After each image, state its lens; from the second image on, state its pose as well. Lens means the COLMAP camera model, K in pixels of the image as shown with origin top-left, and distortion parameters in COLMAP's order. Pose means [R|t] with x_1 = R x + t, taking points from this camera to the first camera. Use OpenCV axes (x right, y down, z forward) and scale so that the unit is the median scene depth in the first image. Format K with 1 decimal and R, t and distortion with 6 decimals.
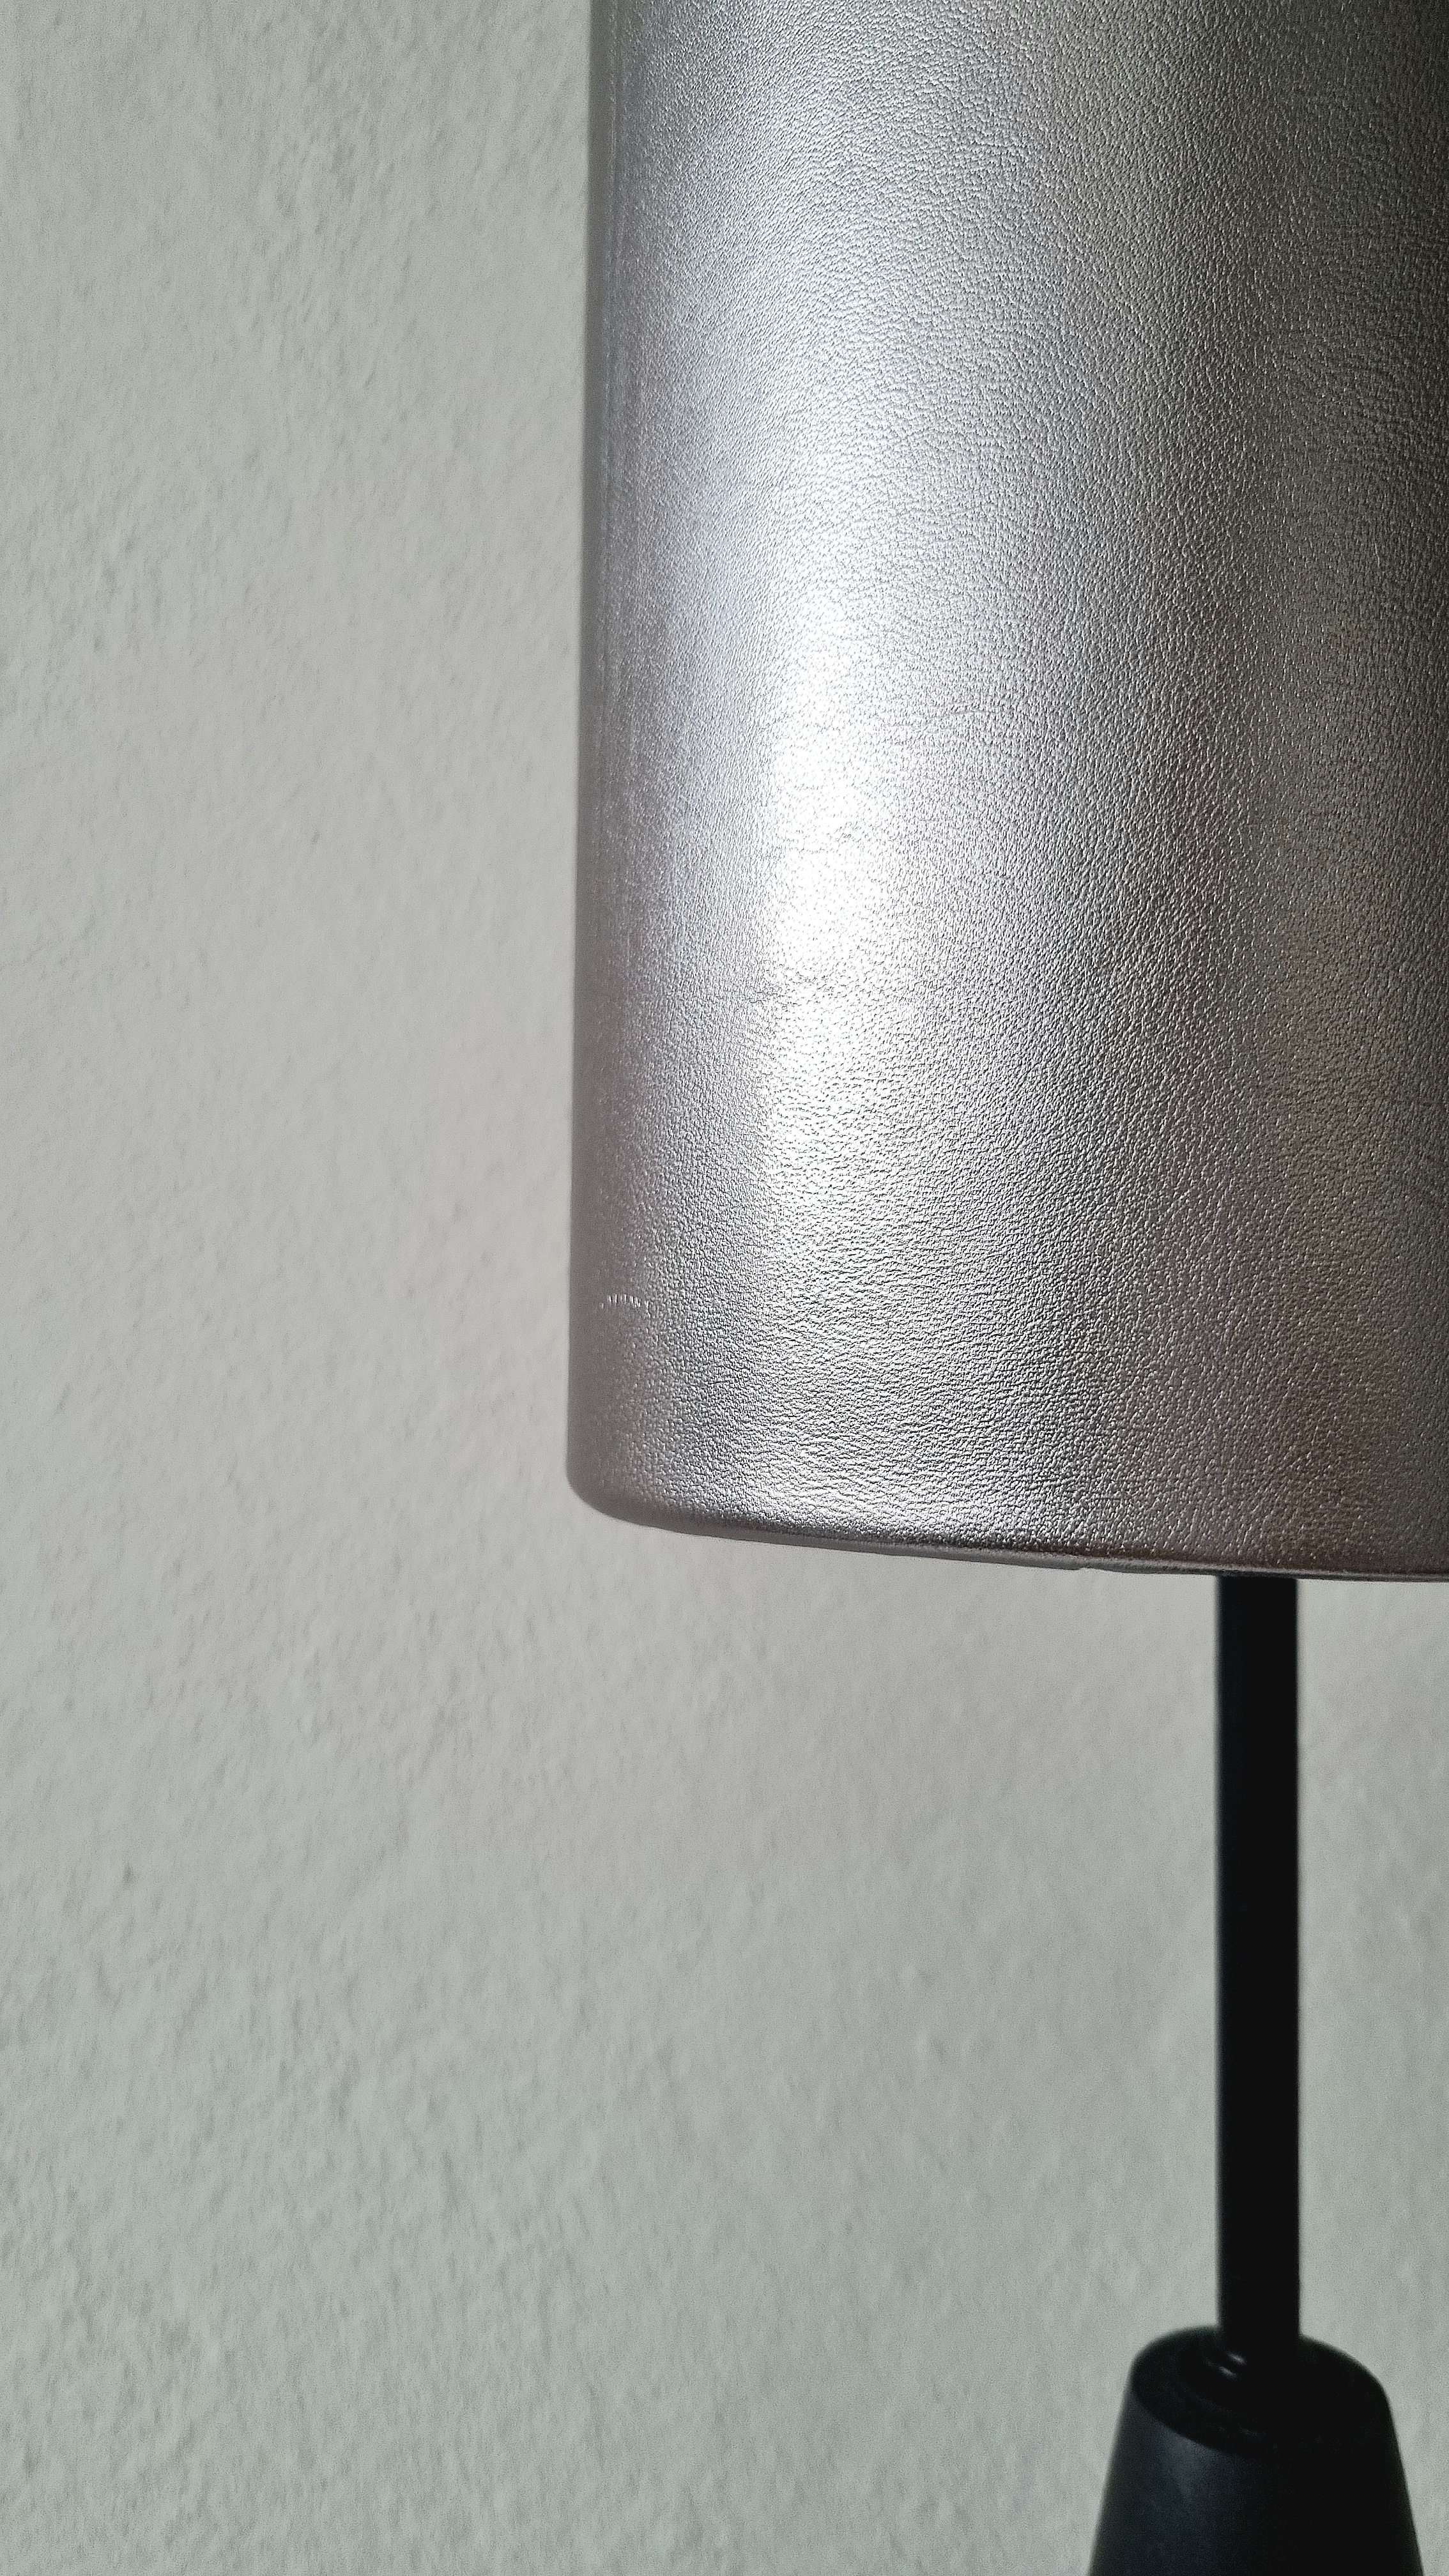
lens RADIAL K [[1975.7, 0, 747.1], [0, 1975.7, 1289.7], [0, 0, 1]] dist [0.033689, -0.026283]
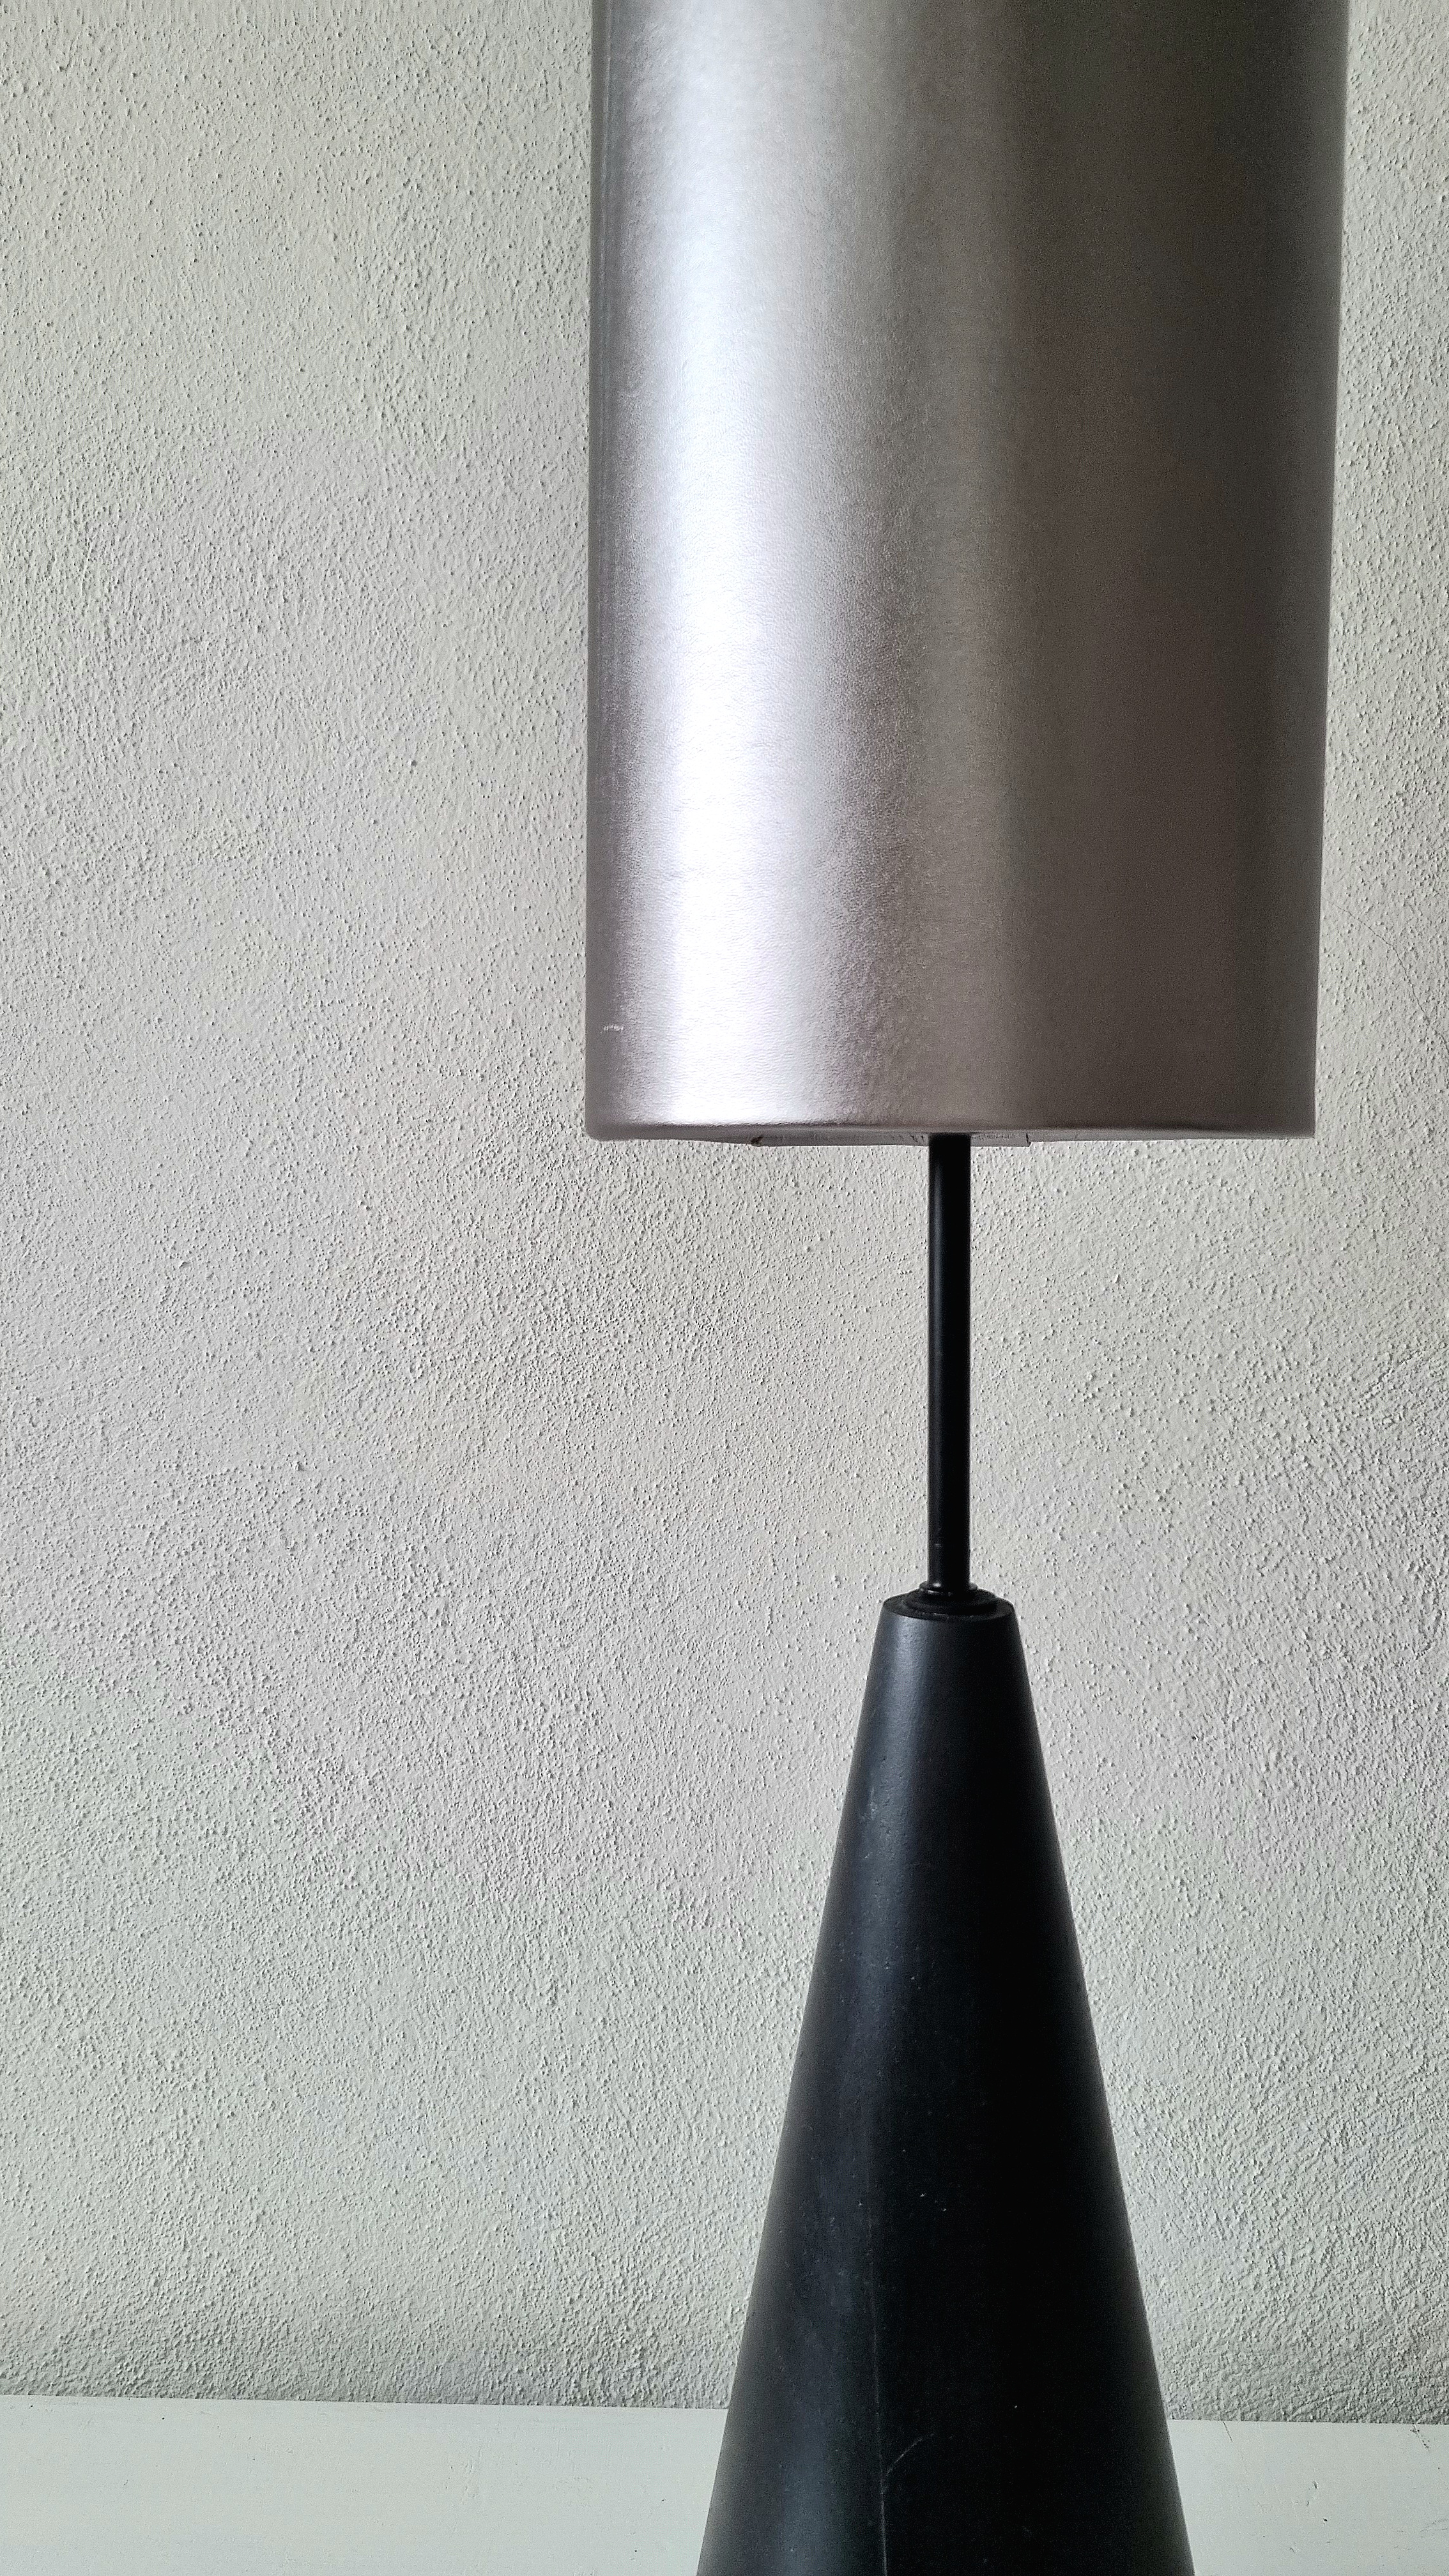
lens RADIAL K [[1975.7, 0, 761.0], [0, 1975.7, 1278.5], [0, 0, 1]] dist [0.033689, -0.026283]
pose [[0.999943, -0.003545, -0.010111, 0.050843], [0.004143, 0.998203, 0.059788, 0.064789], [0.009881, -0.059826, 0.998160, -0.475894]]
